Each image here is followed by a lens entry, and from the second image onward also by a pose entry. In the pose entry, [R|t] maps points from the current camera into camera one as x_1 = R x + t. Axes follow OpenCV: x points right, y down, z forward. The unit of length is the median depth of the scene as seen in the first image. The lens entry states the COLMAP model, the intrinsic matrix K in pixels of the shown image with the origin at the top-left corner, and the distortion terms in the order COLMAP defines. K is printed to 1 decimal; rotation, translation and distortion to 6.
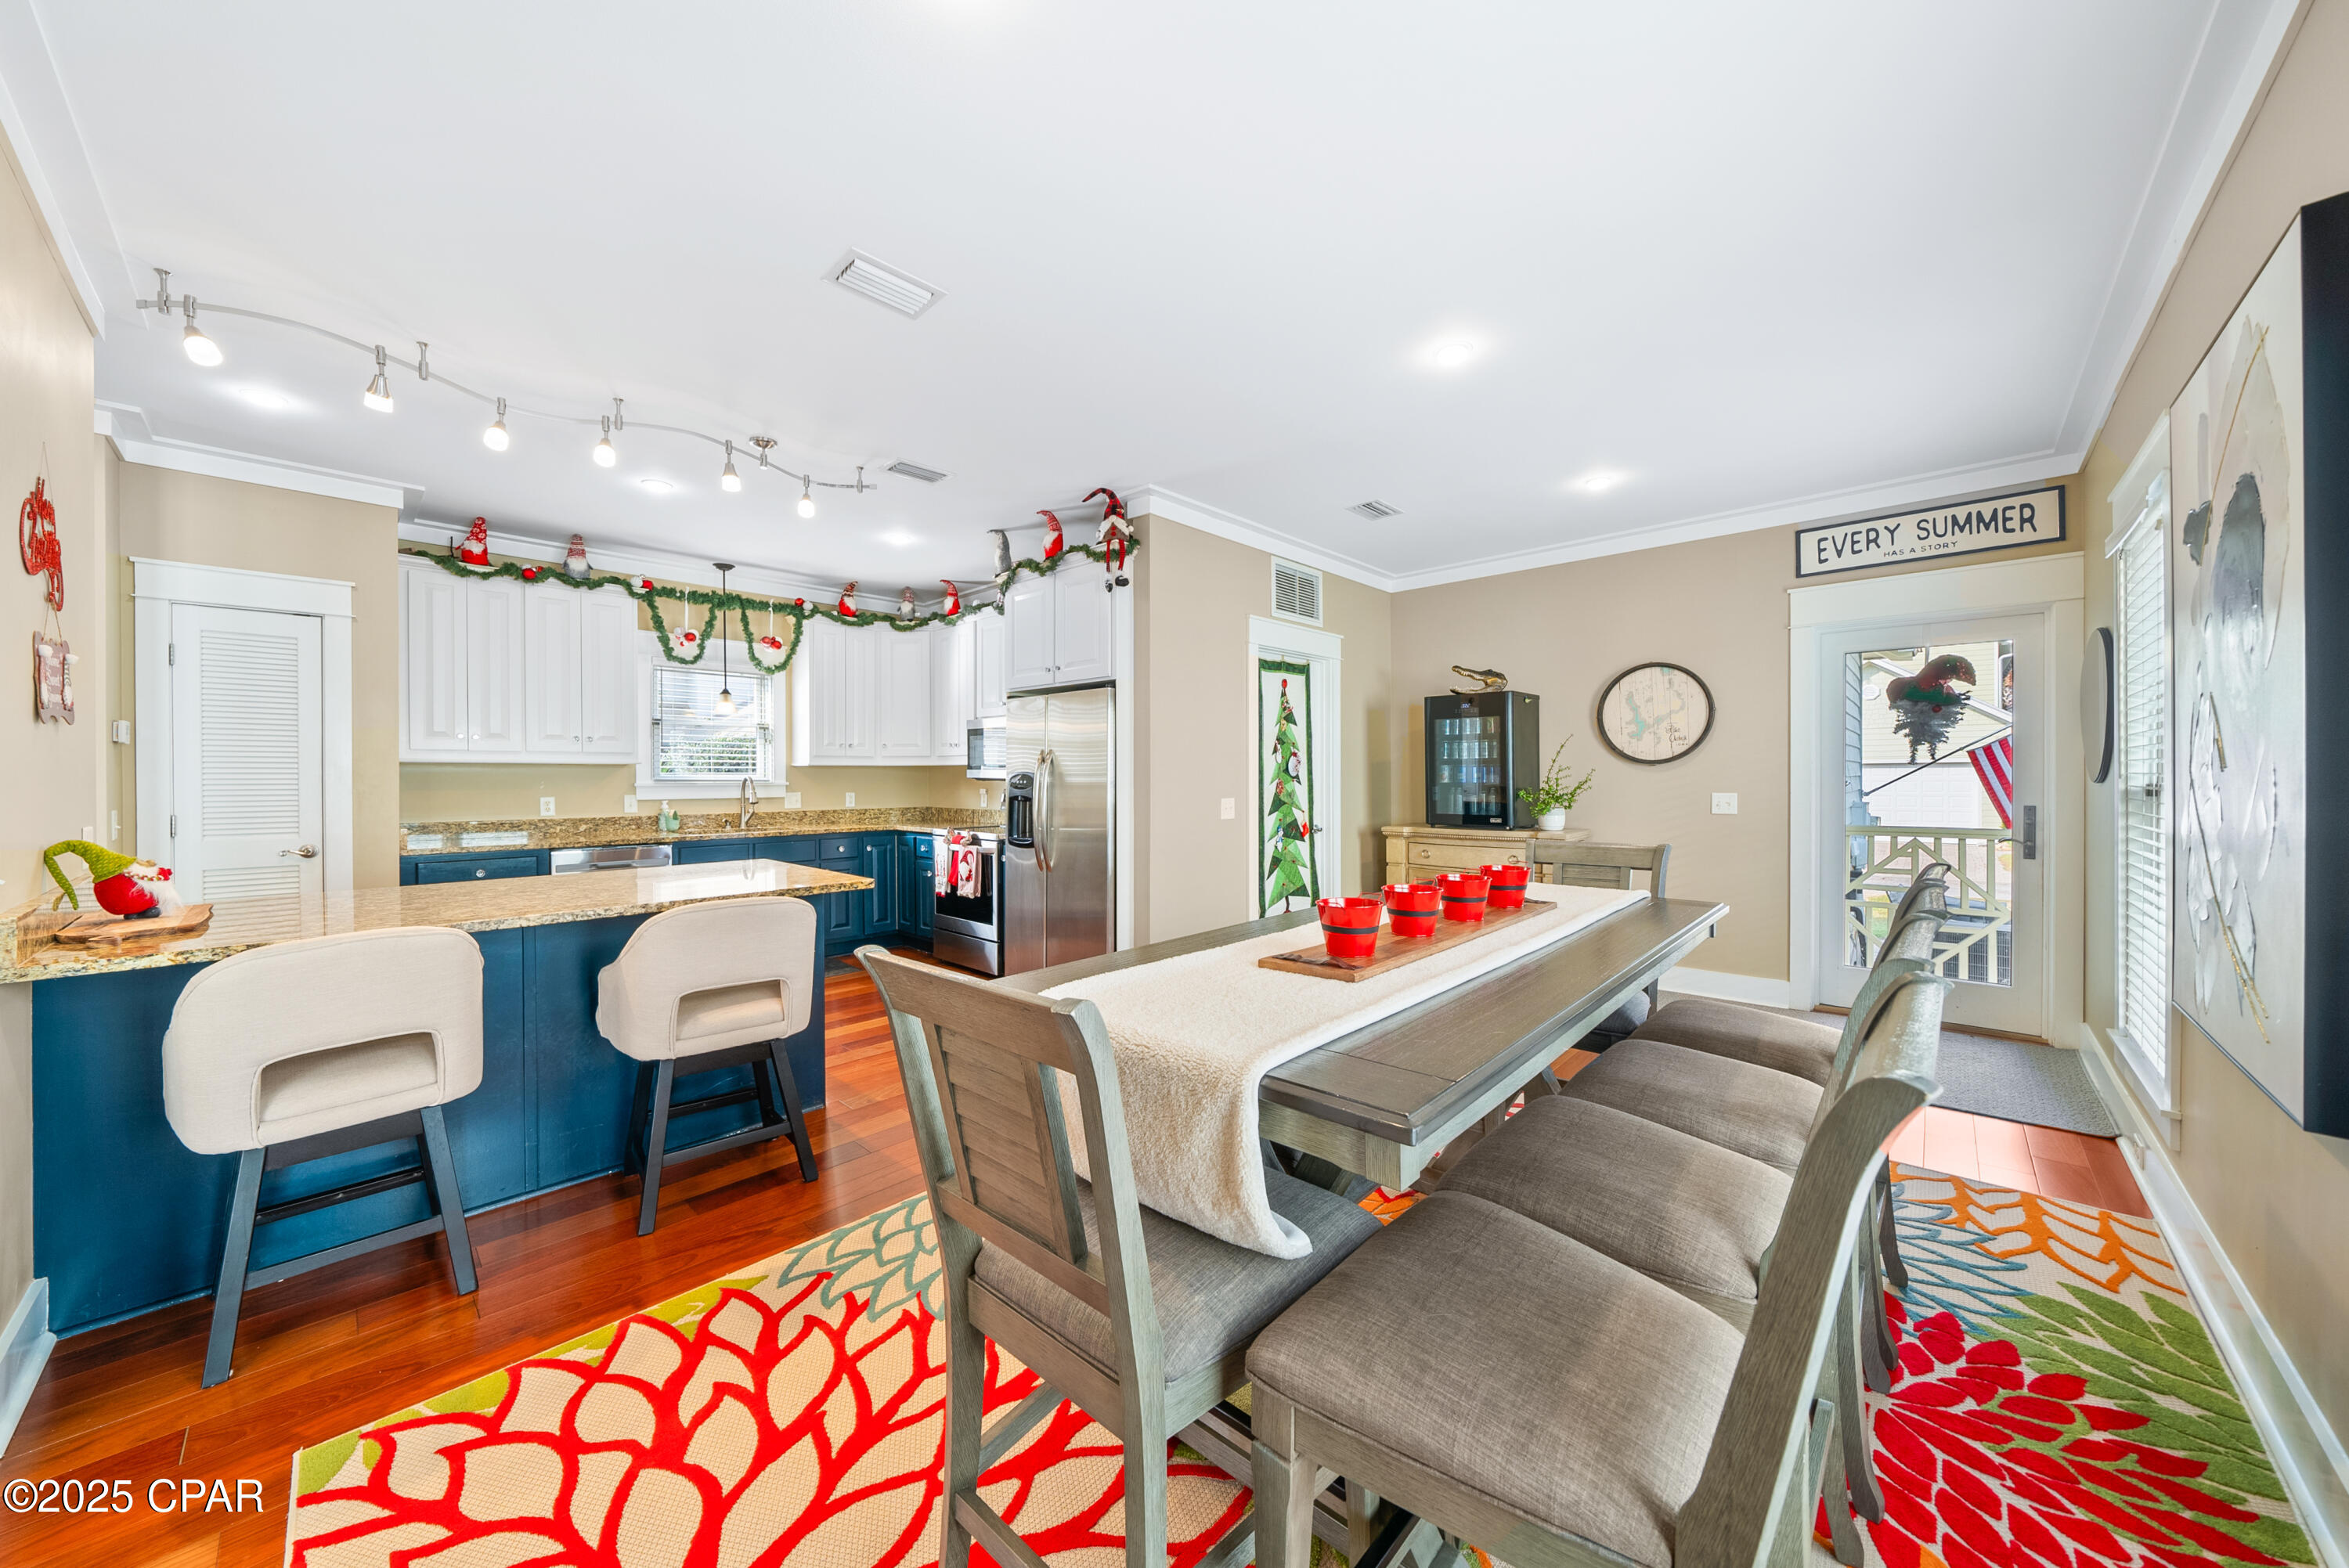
lens RADIAL K [[812.5, 0, 1147.0], [0, 812.5, 785.4], [0, 0, 1]] dist [-0.007334, 0.000602]
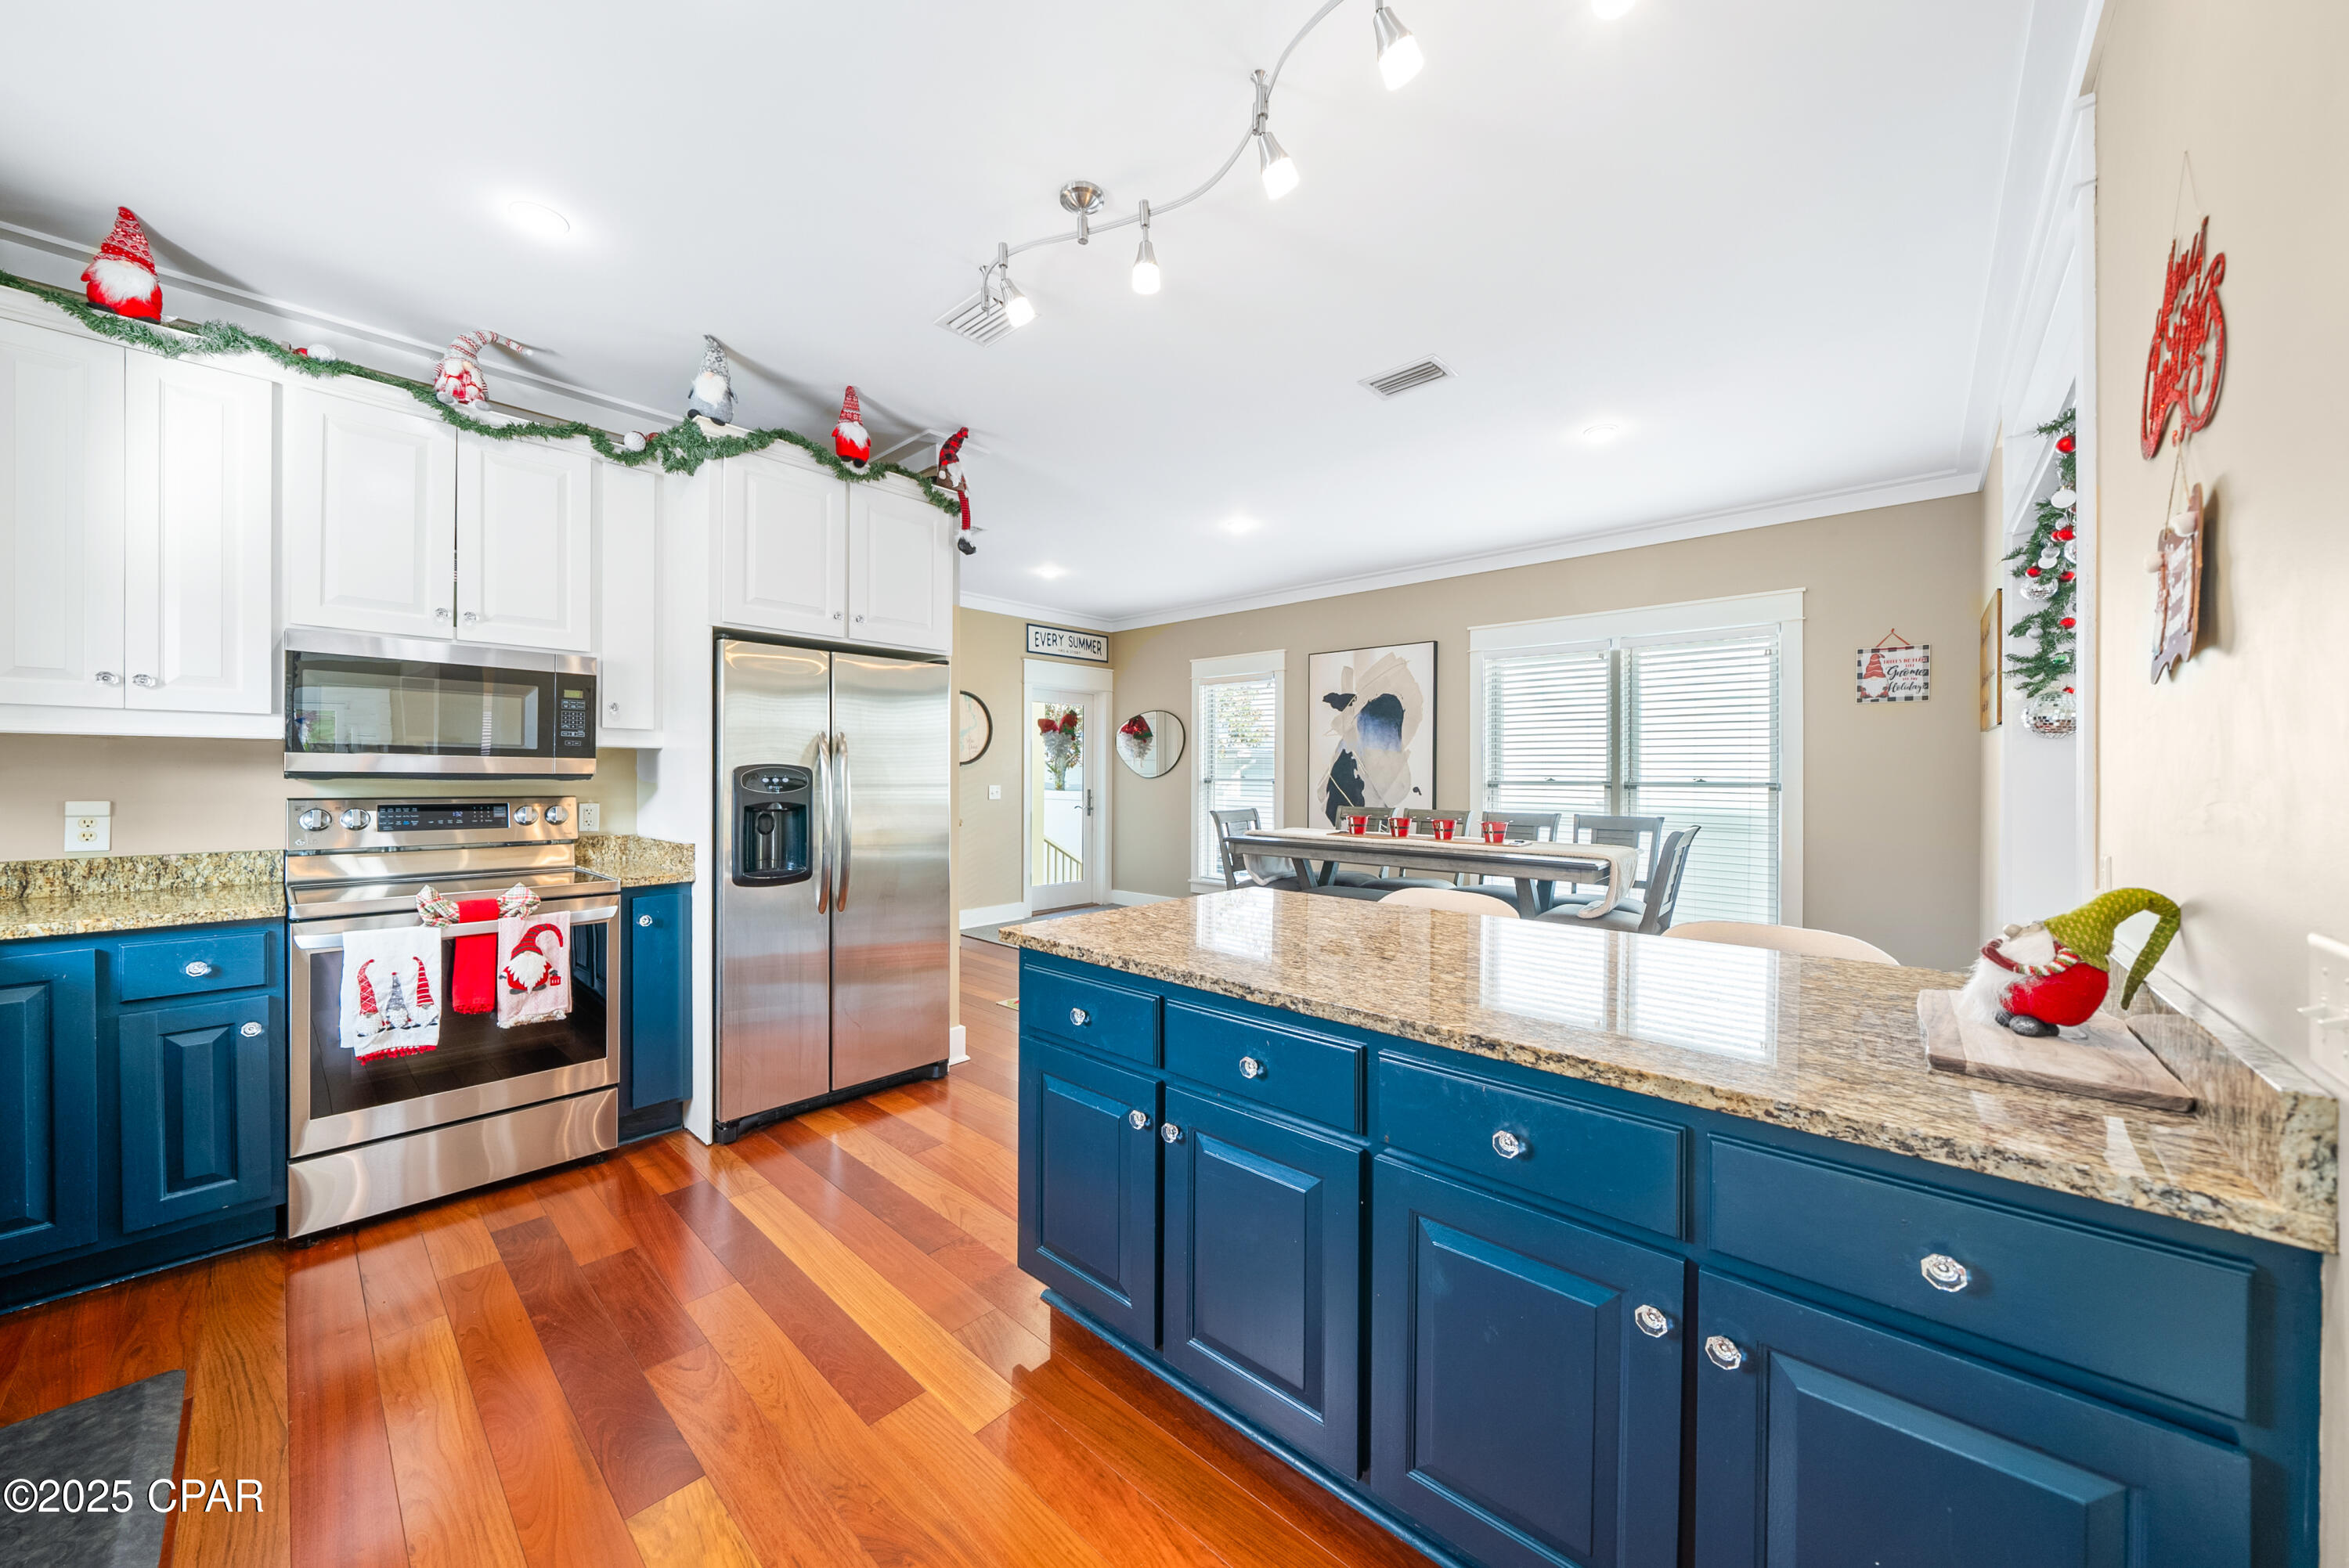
lens RADIAL K [[812.5, 0, 1173.2], [0, 812.5, 779.3], [0, 0, 1]] dist [-0.007334, 0.000602]
pose [[-0.037719, -0.004009, 0.999280, -0.802476], [0.006380, 0.999971, 0.004252, -0.005485], [-0.999268, 0.006535, -0.037693, 0.727669]]
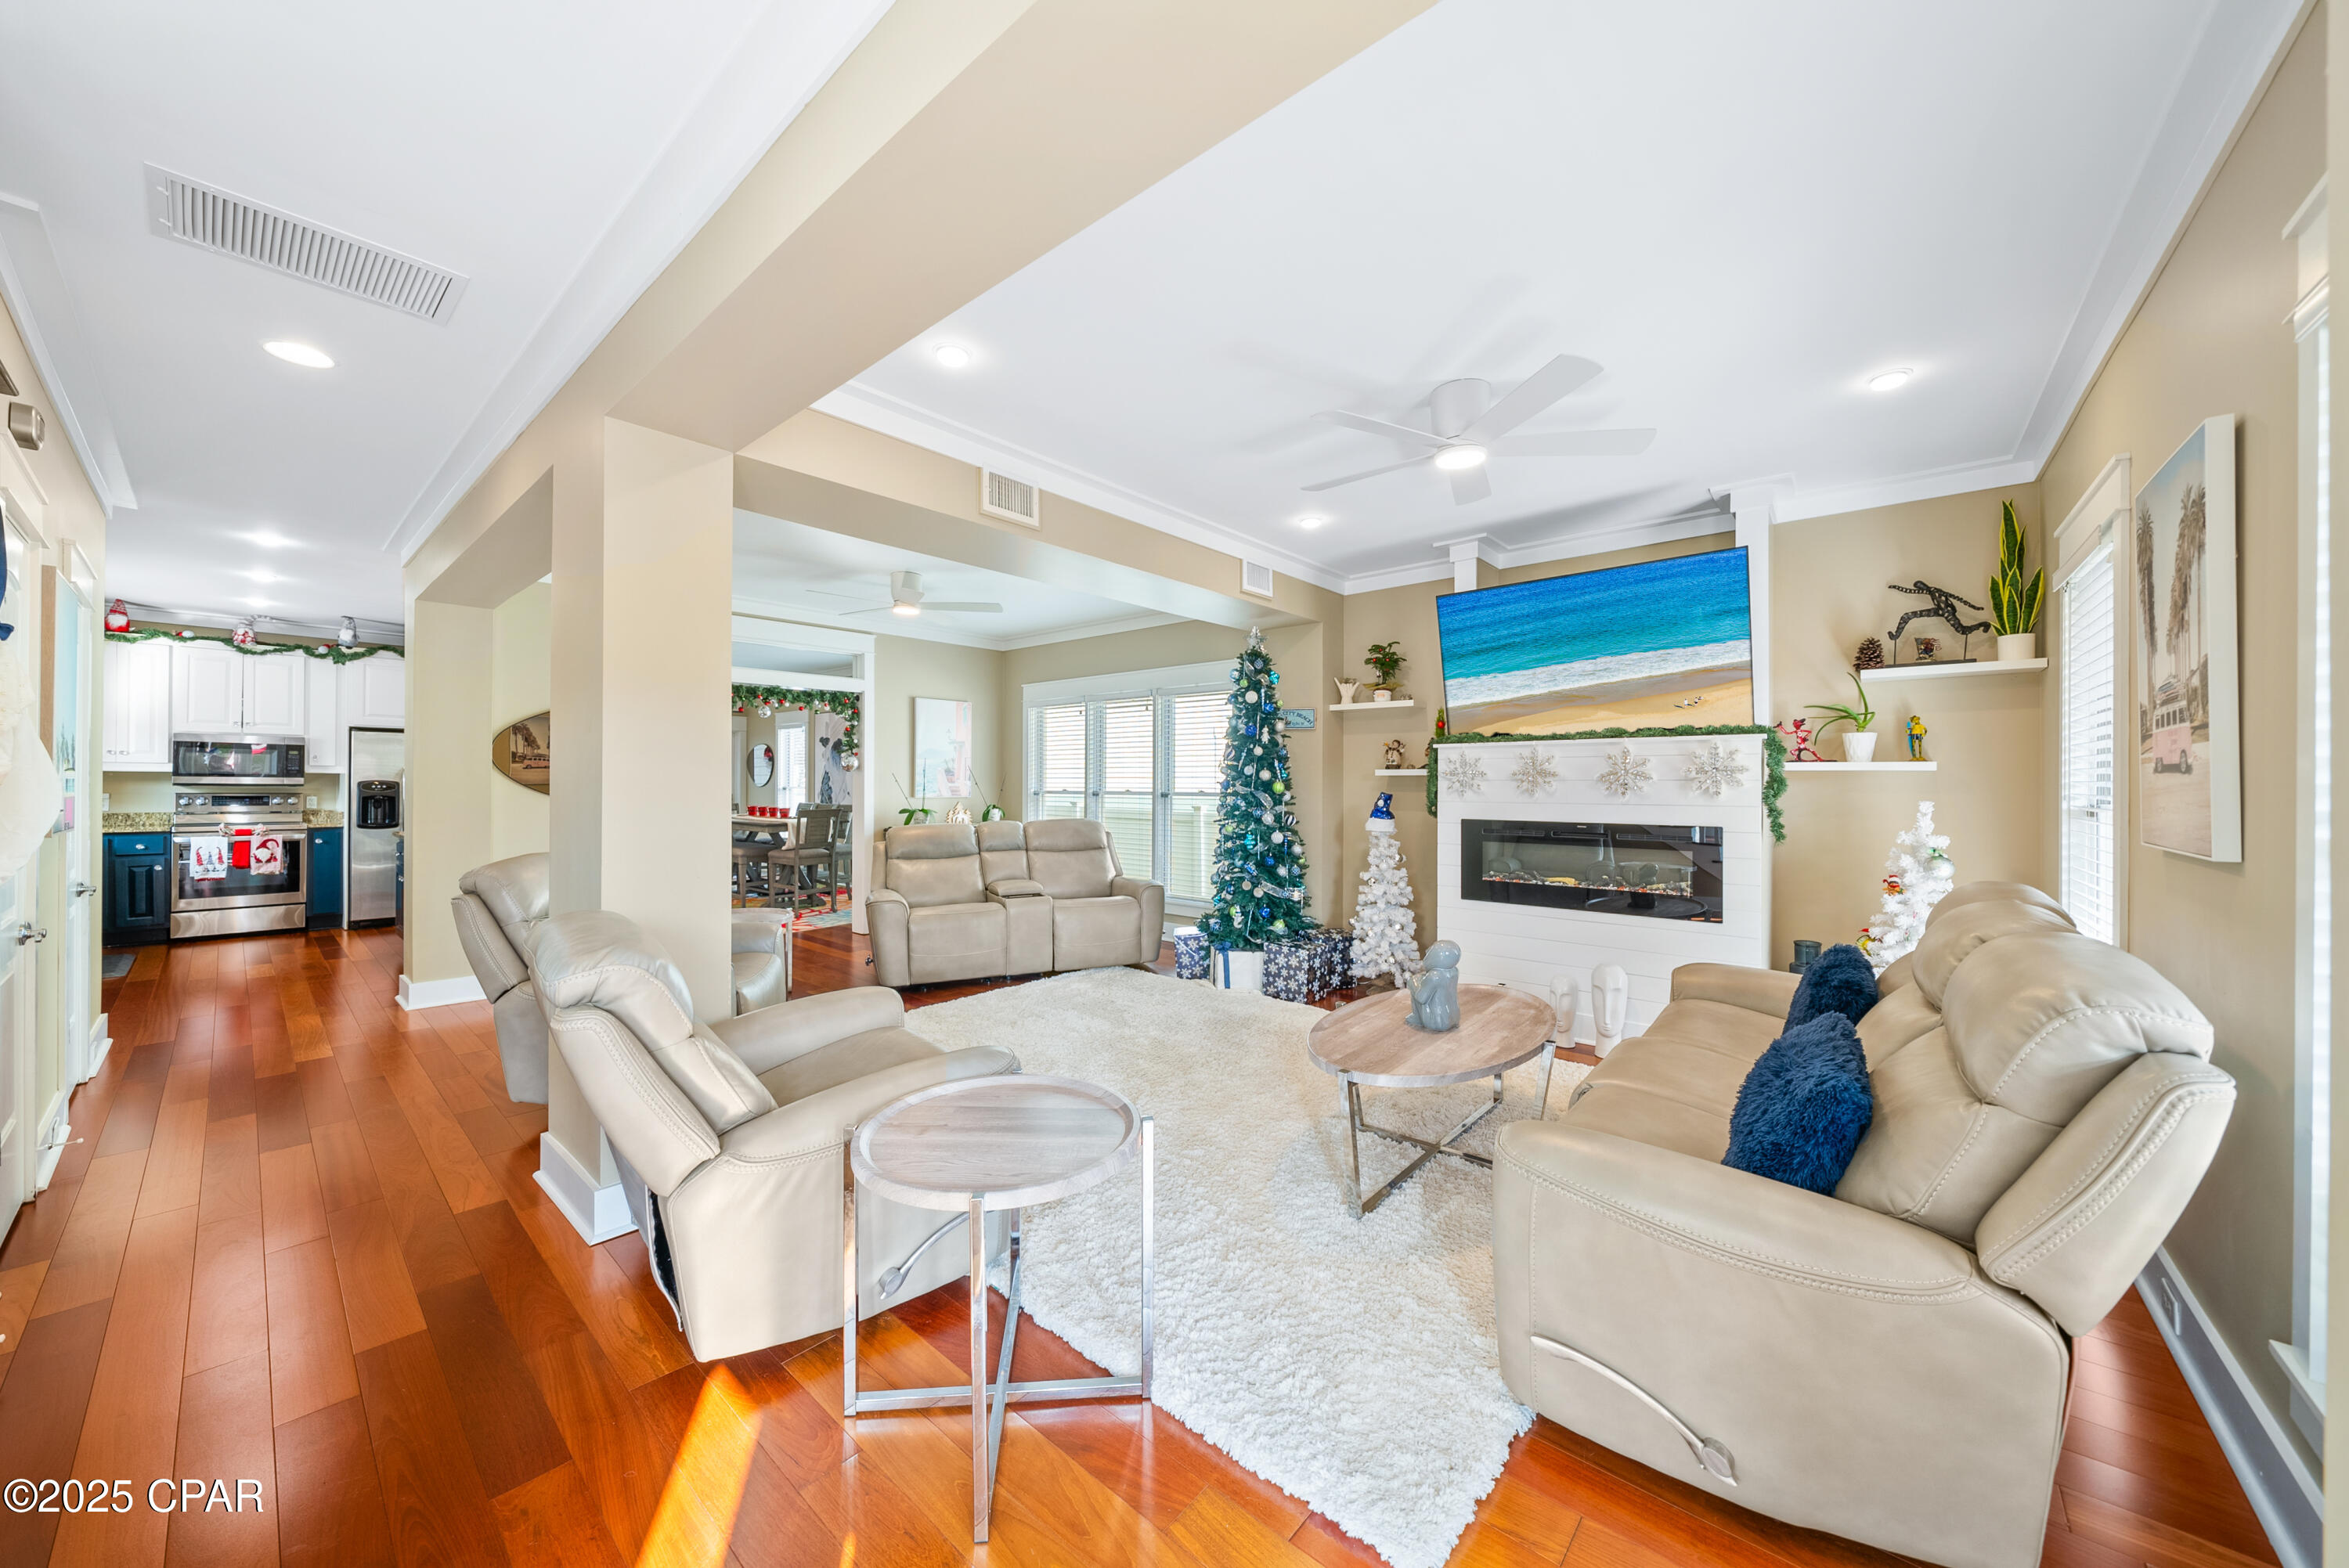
lens RADIAL K [[812.5, 0, 1159.7], [0, 812.5, 782.4], [0, 0, 1]] dist [-0.007334, 0.000602]
pose [[-0.057512, 0.002694, 0.998341, -1.807168], [0.005088, 0.999984, -0.002406, -0.000727], [-0.998332, 0.004941, -0.057525, -0.405549]]
